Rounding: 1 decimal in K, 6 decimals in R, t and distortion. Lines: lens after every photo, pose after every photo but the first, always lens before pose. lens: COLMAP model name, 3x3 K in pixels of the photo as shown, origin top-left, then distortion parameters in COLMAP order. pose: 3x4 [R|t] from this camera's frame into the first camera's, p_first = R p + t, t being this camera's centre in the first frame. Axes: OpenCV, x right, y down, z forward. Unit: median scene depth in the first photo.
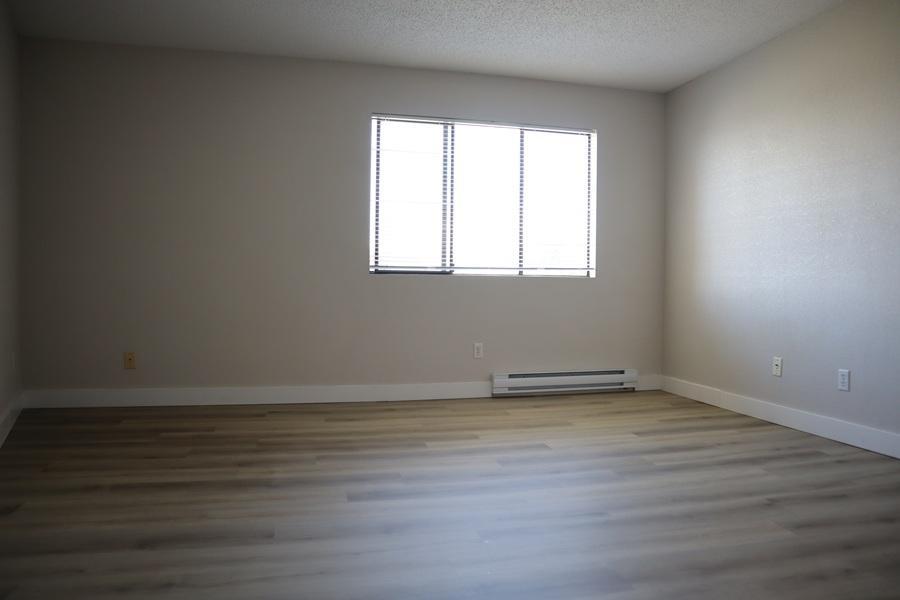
lens RADIAL K [[627.3, 0, 447.7], [0, 627.3, 303.2], [0, 0, 1]] dist [-0.139519, 0.104403]
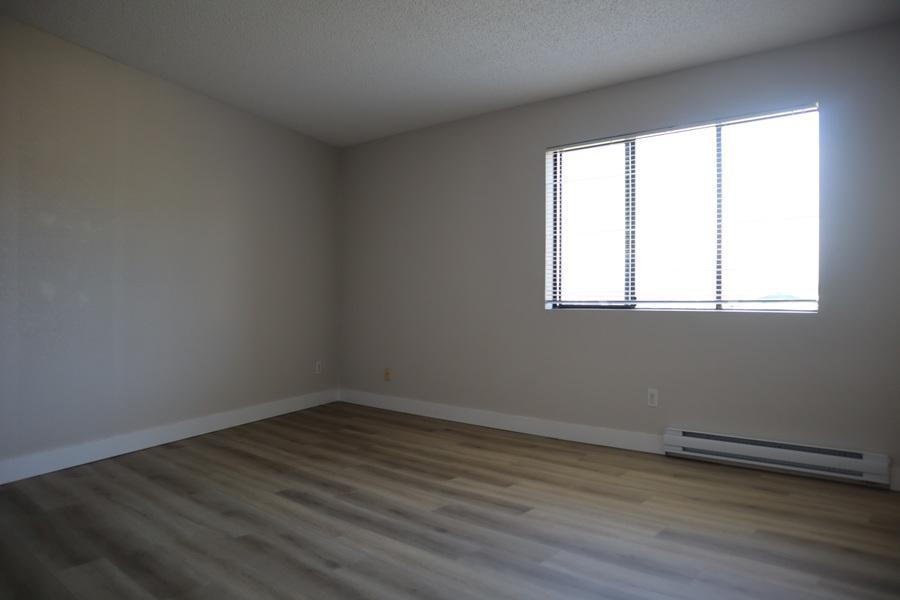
lens RADIAL K [[627.3, 0, 447.7], [0, 627.3, 303.2], [0, 0, 1]] dist [-0.139519, 0.104403]
pose [[0.578997, -0.004023, -0.815320, 0.580689], [-0.023265, 0.999499, -0.021453, -0.029613], [0.814998, 0.031390, 0.578614, 0.284469]]
